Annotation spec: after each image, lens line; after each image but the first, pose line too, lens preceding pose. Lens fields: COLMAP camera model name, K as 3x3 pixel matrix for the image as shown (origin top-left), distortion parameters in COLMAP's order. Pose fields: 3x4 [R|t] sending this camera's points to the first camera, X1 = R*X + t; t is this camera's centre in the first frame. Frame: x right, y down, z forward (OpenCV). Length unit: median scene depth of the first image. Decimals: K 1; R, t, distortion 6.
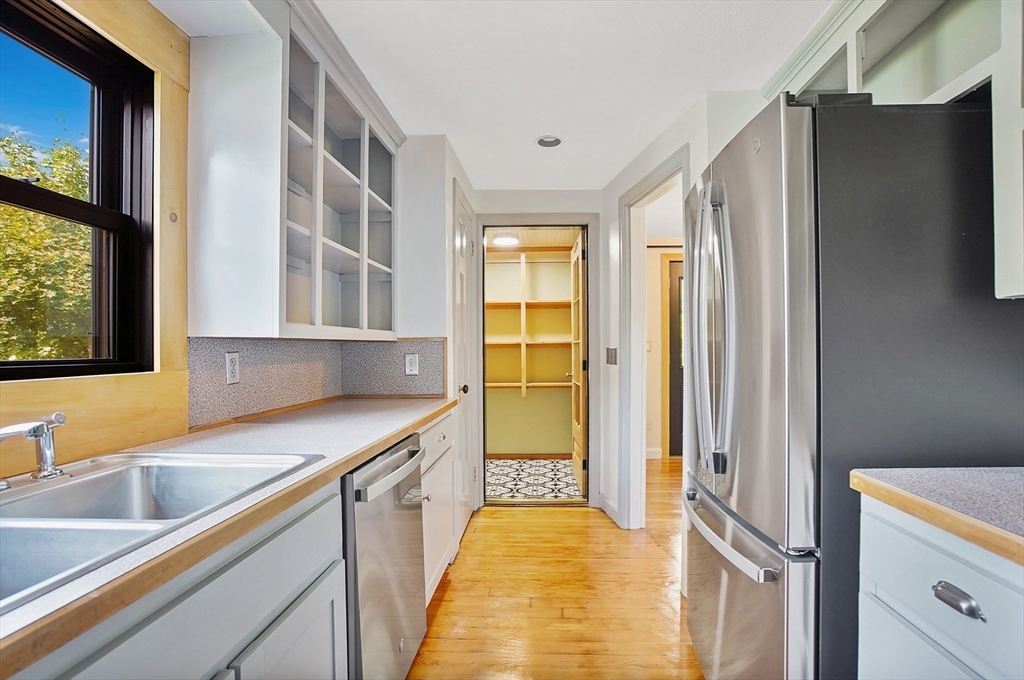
lens RADIAL K [[504.8, 0, 537.1], [0, 504.8, 346.4], [0, 0, 1]] dist [-0.059744, 0.032531]
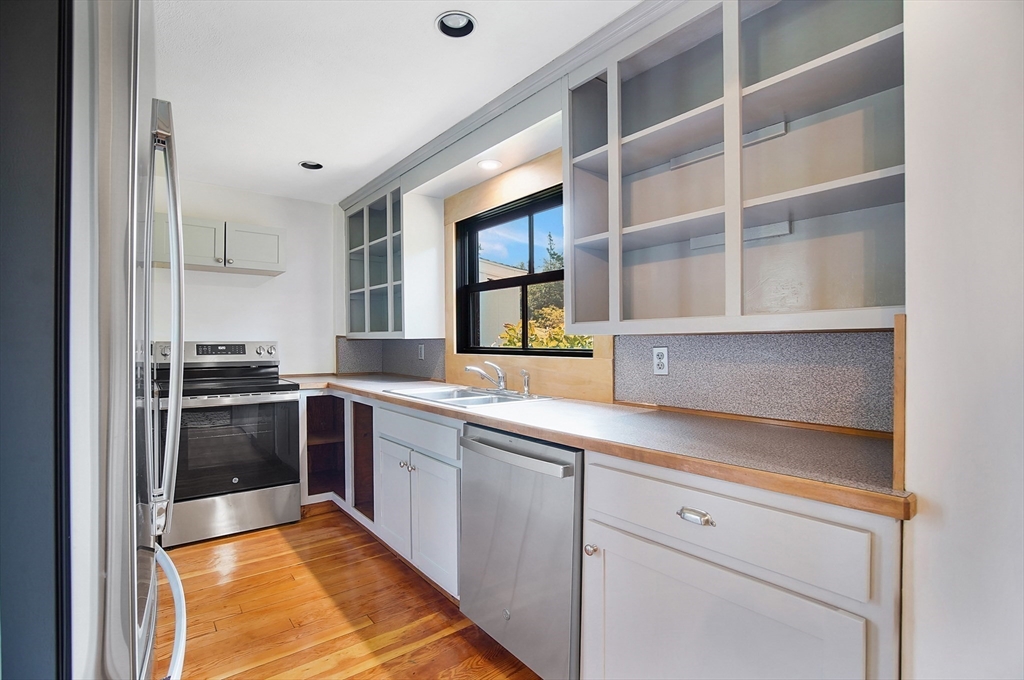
lens RADIAL K [[480.1, 0, 504.8], [0, 480.1, 343.6], [0, 0, 1]] dist [-0.052675, 0.026502]
pose [[-0.765072, -0.003031, -0.643938, 0.259811], [-0.001092, 0.999994, -0.003409, 0.005743], [0.643944, -0.001905, -0.765070, 1.154882]]
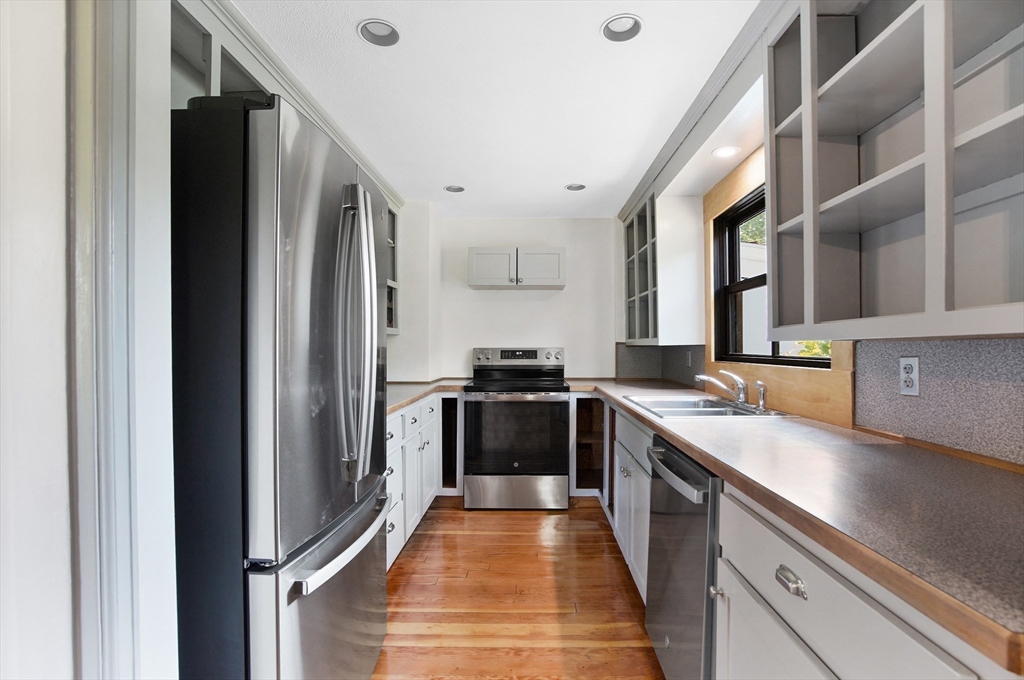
lens RADIAL K [[488.5, 0, 534.2], [0, 488.5, 349.8], [0, 0, 1]] dist [-0.047268, 0.000284]
pose [[-0.999300, -0.005264, -0.037051, 0.025372], [-0.005278, 0.999986, 0.000264, 0.002262], [0.037049, 0.000459, -0.999313, 1.266922]]
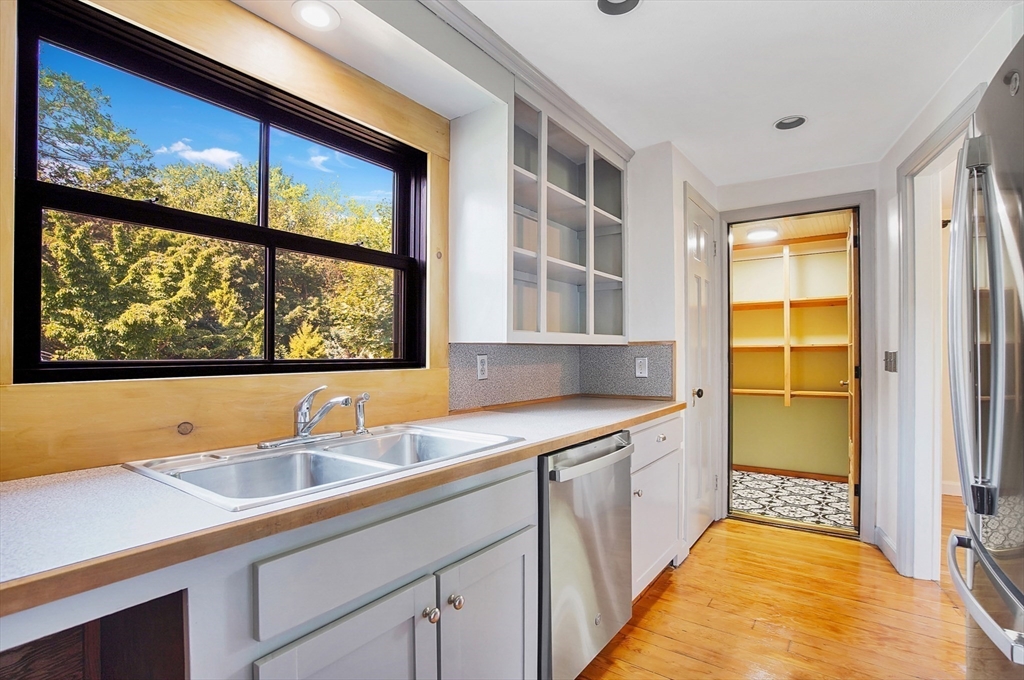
lens RADIAL K [[509.1, 0, 512.0], [0, 509.1, 340.0], [0, 0, 1]] dist [-0.049990, 0.033480]
pose [[0.836623, -0.011942, -0.547649, 0.117667], [0.001057, 0.999796, -0.020186, 0.000588], [0.547778, 0.016309, 0.836465, -0.035300]]
